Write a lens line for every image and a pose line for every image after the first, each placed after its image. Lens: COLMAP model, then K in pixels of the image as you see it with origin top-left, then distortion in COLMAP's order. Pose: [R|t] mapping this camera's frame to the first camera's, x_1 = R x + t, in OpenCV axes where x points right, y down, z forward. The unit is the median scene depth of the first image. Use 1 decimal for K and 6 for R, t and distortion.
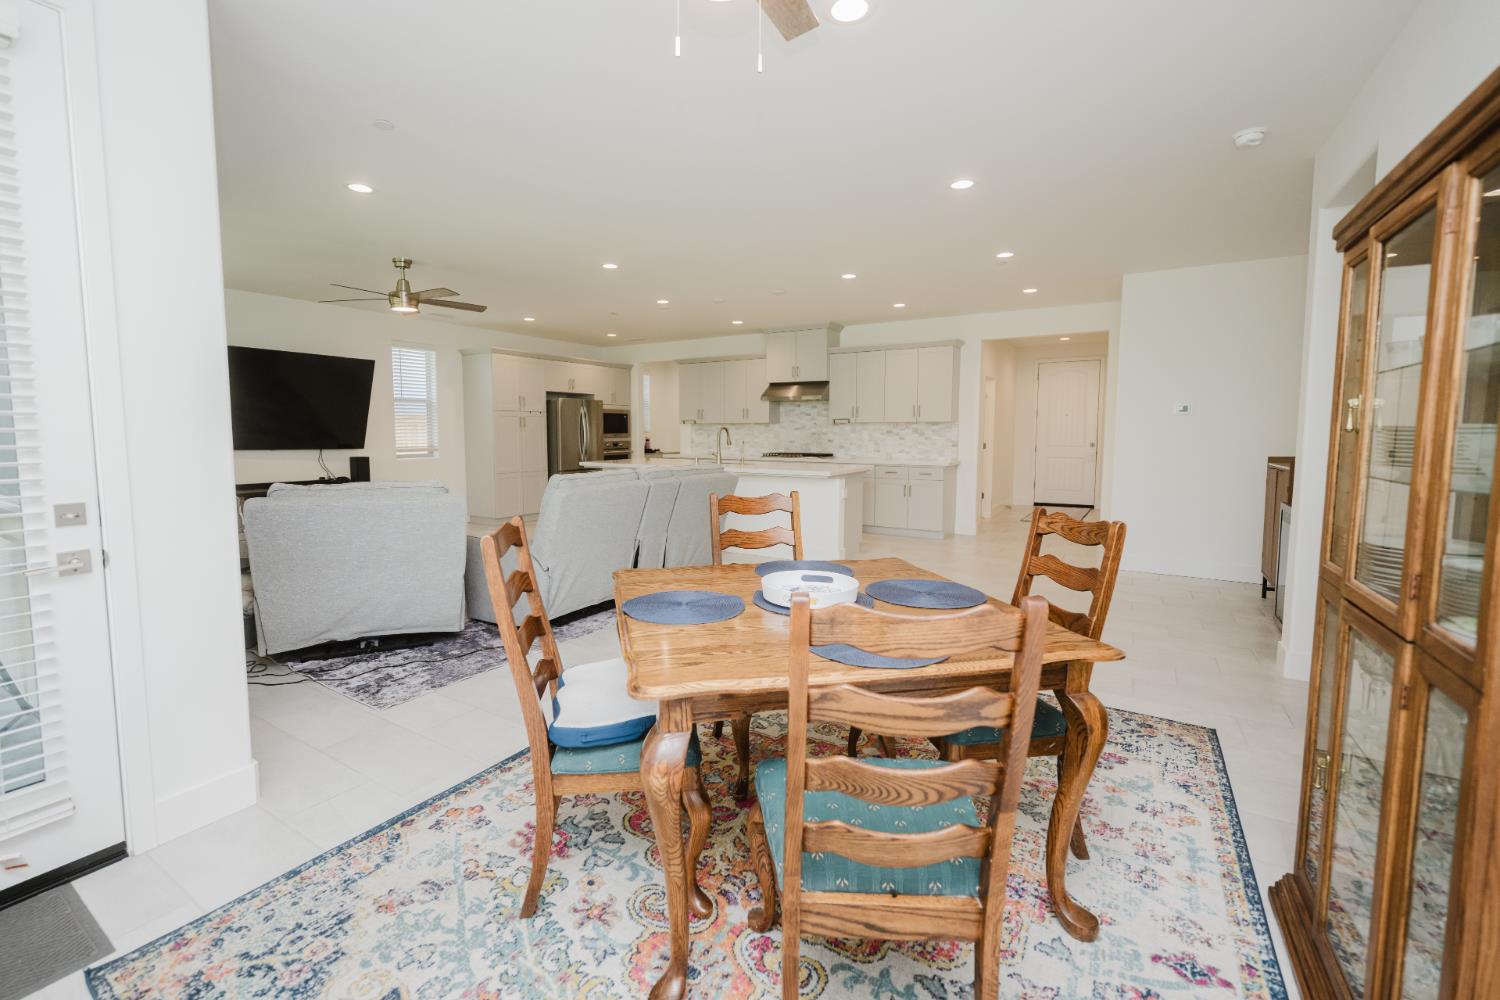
lens RADIAL K [[626.9, 0, 747.8], [0, 626.9, 486.6], [0, 0, 1]] dist [0.013673, 0.000222]
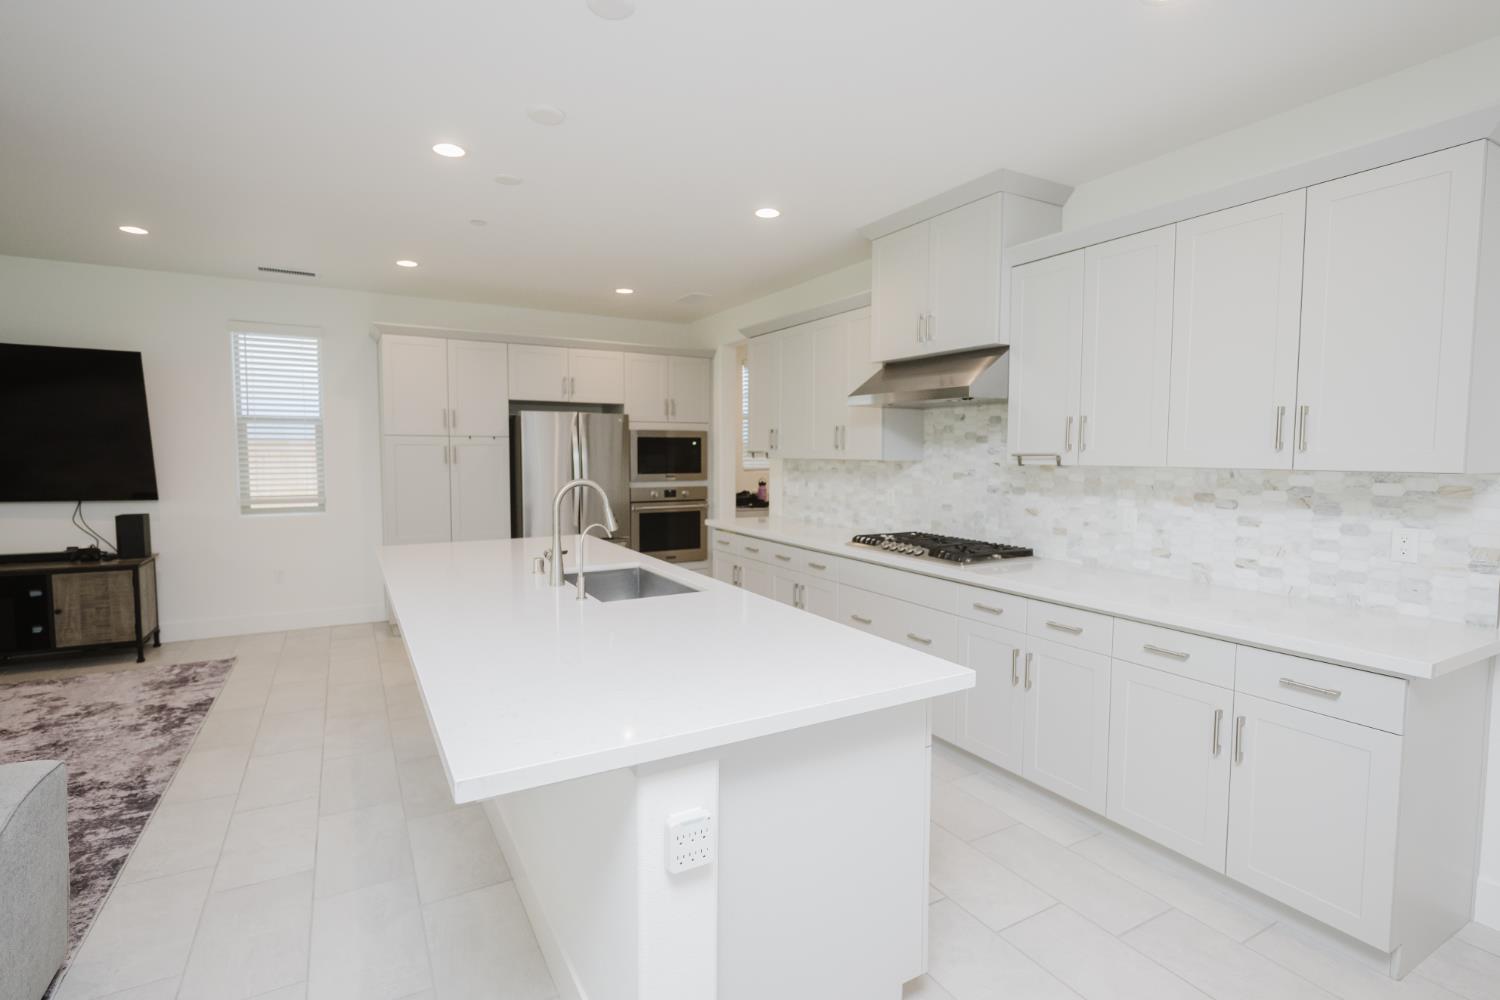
lens RADIAL K [[704.8, 0, 784.4], [0, 704.8, 499.4], [0, 0, 1]] dist [0.000642, 0.000187]
pose [[0.880225, 0.036650, -0.473139, 0.195555], [-0.047680, 0.998798, -0.011335, -0.067451], [0.472155, 0.032537, 0.880915, 0.564640]]
